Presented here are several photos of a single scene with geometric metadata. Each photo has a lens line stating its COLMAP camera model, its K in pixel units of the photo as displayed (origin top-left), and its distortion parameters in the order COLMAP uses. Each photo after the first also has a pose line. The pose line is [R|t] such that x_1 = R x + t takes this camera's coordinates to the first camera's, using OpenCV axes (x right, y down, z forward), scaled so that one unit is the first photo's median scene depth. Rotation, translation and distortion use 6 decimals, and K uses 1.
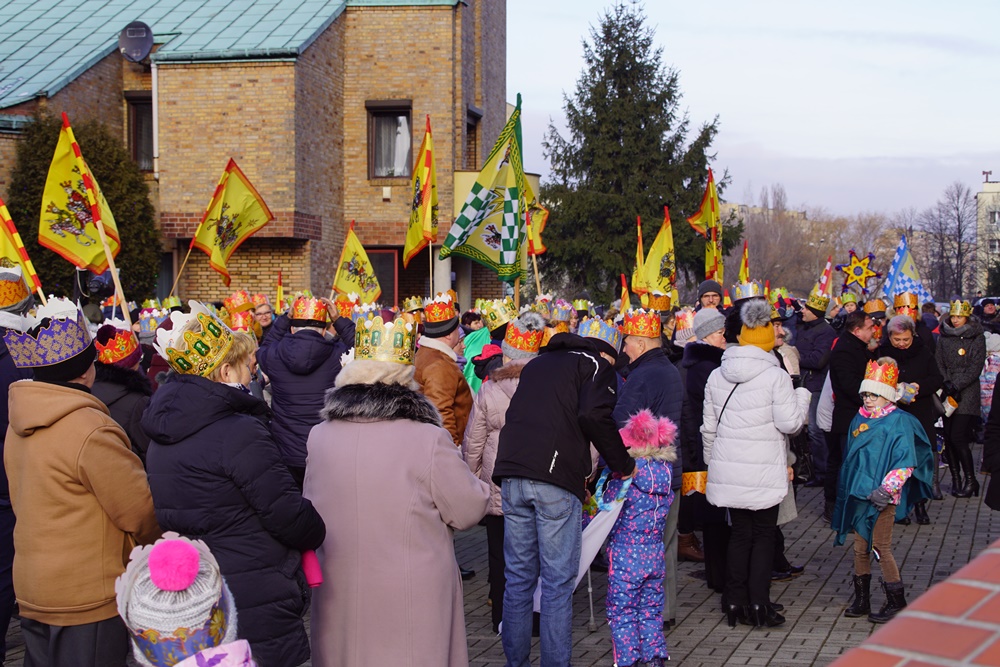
lens RADIAL K [[1928.3, 0, 499.9], [0, 1928.3, 333.7], [0, 0, 1]] dist [0.074359, 0.000000]
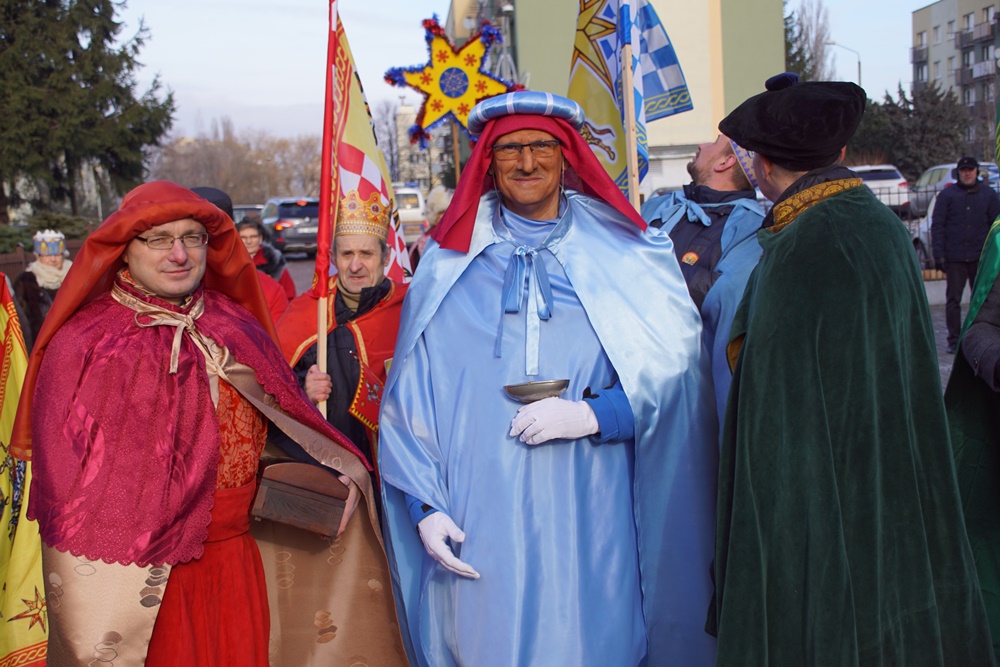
lens RADIAL K [[1493.5, 0, 500.3], [0, 1493.5, 334.0], [0, 0, 1]] dist [0.050960, 0.000000]
pose [[0.948082, -0.078170, 0.308270, 0.063360], [0.059020, 0.995730, 0.070978, -0.003480], [-0.312502, -0.049099, 0.948647, 0.438935]]
